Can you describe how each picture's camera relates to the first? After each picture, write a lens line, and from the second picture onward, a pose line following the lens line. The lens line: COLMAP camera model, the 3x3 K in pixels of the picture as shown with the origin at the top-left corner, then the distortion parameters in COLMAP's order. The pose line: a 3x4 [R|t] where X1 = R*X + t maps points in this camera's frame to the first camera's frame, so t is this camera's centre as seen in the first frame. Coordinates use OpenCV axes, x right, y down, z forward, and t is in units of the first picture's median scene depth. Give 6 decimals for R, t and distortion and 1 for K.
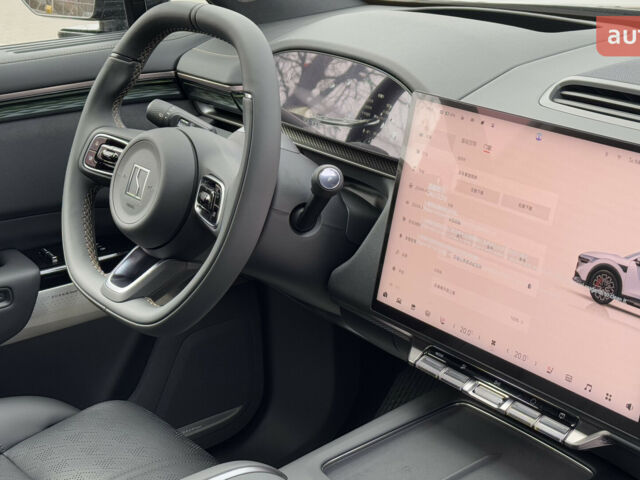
lens RADIAL K [[1194.9, 0, 320.0], [0, 1194.9, 240.0], [0, 0, 1]] dist [0.131295, 0.085433]
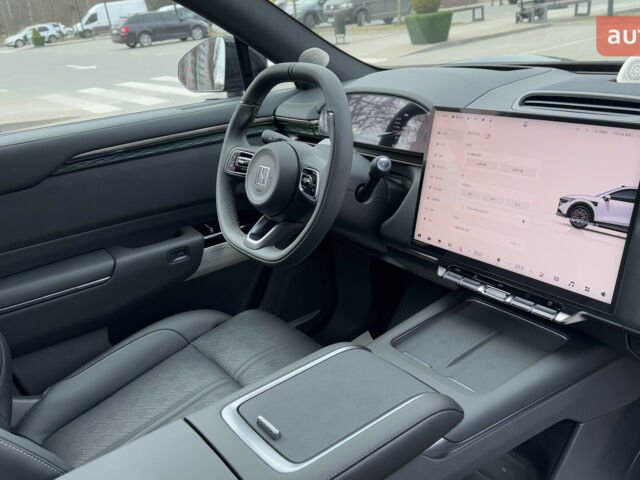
lens RADIAL K [[598.6, 0, 320.0], [0, 598.6, 240.0], [0, 0, 1]] dist [0.168244, -0.328405]
pose [[0.998135, -0.057011, -0.021810, -0.061202], [0.057511, 0.998079, 0.023027, 0.025081], [0.020455, -0.024239, 0.999497, 0.181105]]
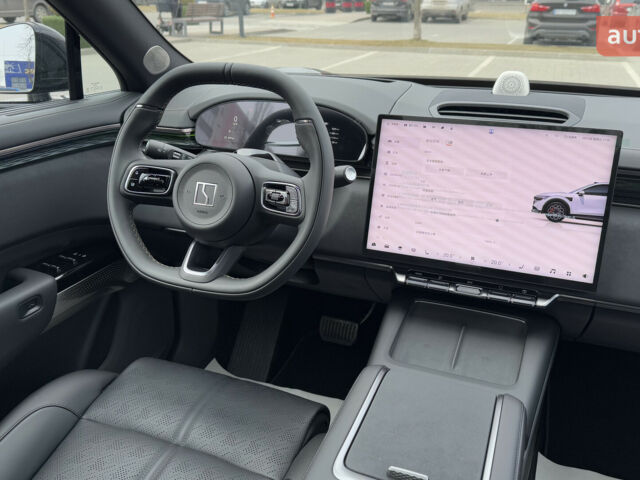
lens RADIAL K [[598.6, 0, 320.0], [0, 598.6, 240.0], [0, 0, 1]] dist [0.168244, -0.328405]
pose [[0.845488, -0.158647, 0.509884, -0.405599], [0.145924, 0.987147, 0.065173, -0.022318], [-0.513669, 0.019301, 0.857771, 0.342096]]
